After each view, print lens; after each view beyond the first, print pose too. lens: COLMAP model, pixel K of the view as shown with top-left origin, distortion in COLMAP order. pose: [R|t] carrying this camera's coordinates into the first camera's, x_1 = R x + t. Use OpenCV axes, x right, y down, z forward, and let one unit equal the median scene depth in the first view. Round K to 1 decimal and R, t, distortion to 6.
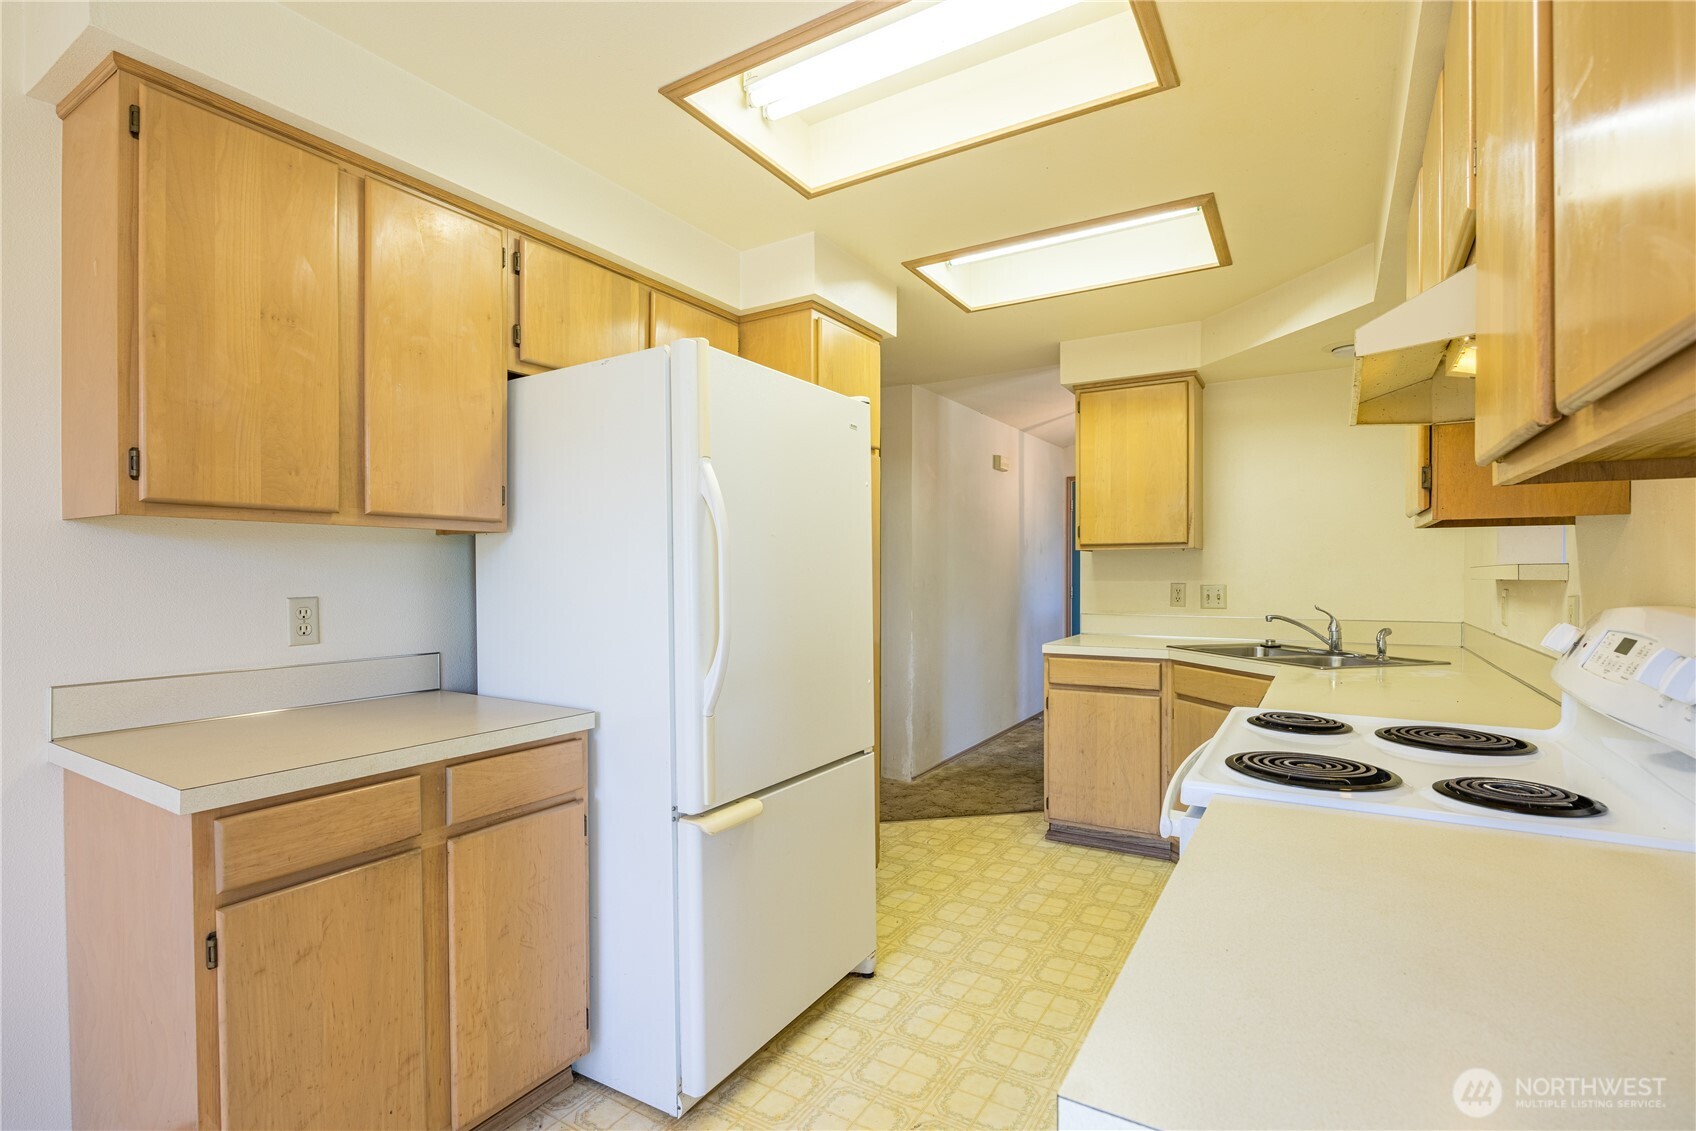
lens RADIAL K [[796.6, 0, 843.7], [0, 796.6, 578.9], [0, 0, 1]] dist [-0.016282, -0.001996]
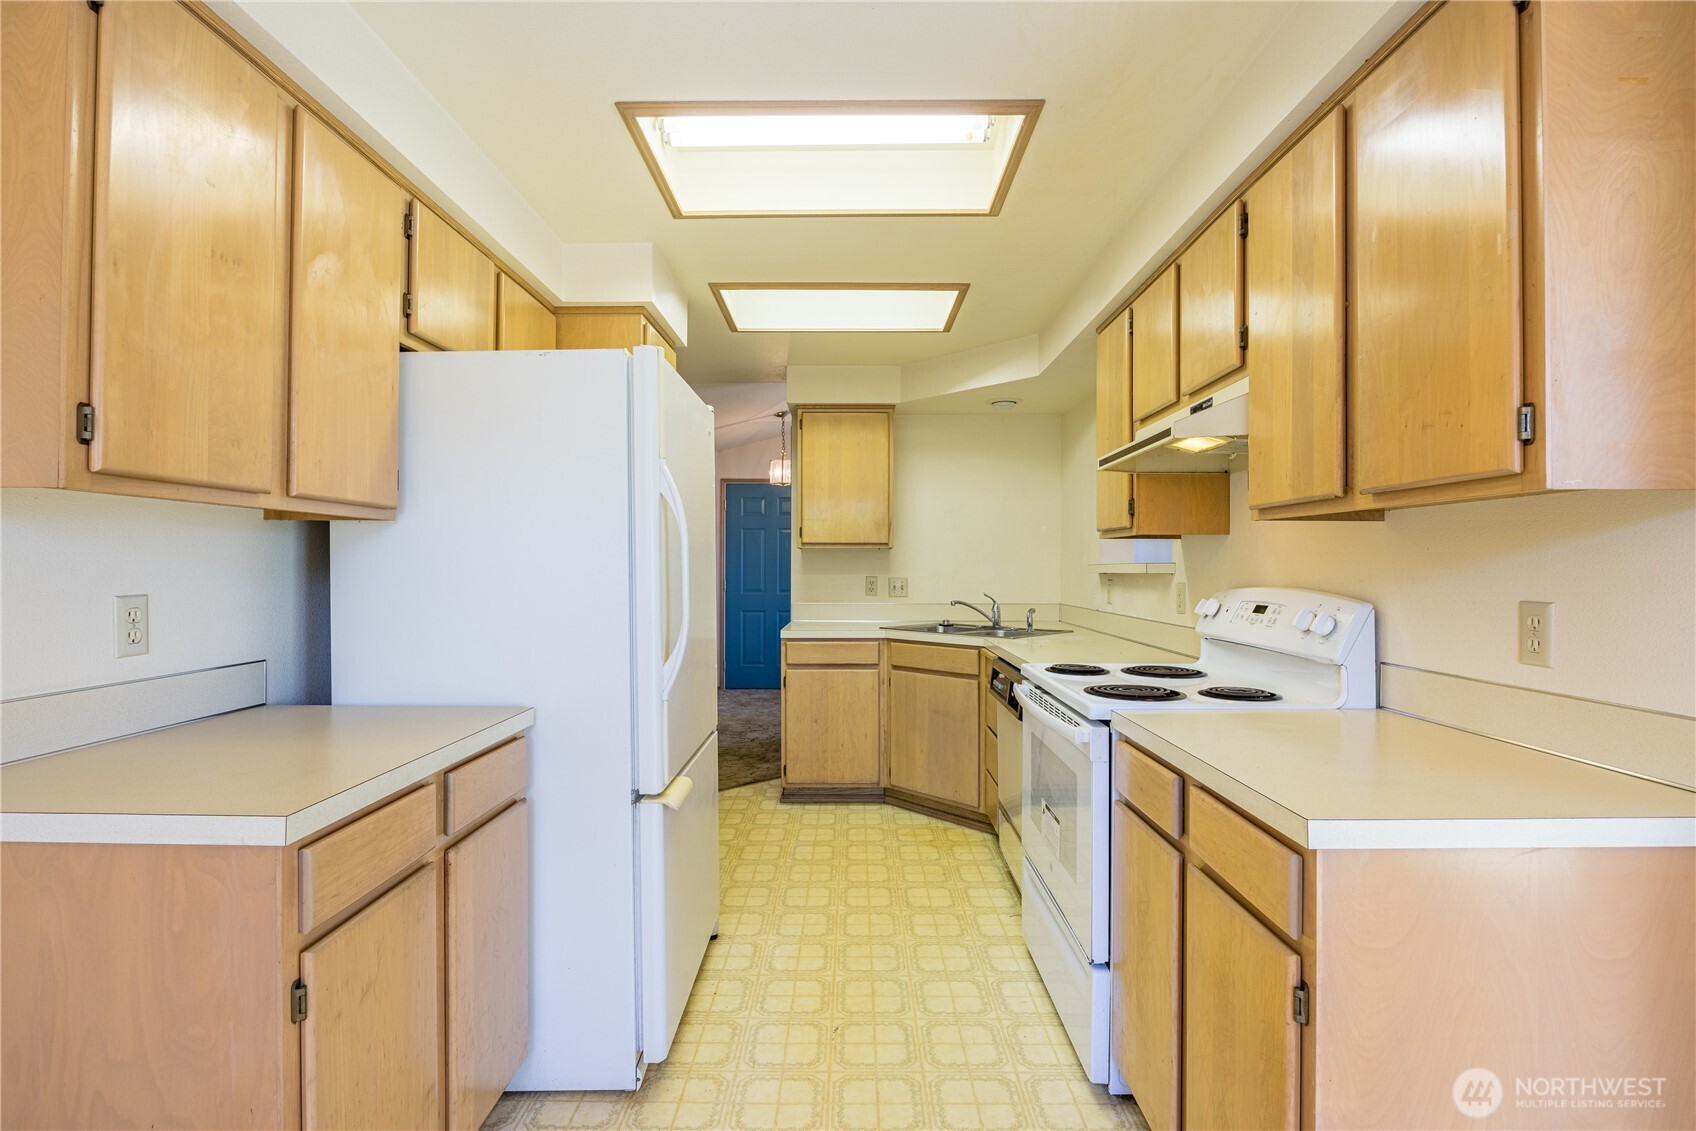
lens RADIAL K [[796.6, 0, 851.7], [0, 796.6, 561.2], [0, 0, 1]] dist [-0.016282, -0.001996]
pose [[0.852058, 0.007790, 0.523390, -0.429220], [0.000244, 0.999883, -0.015278, 0.001115], [-0.523448, 0.013146, 0.851956, -0.037077]]
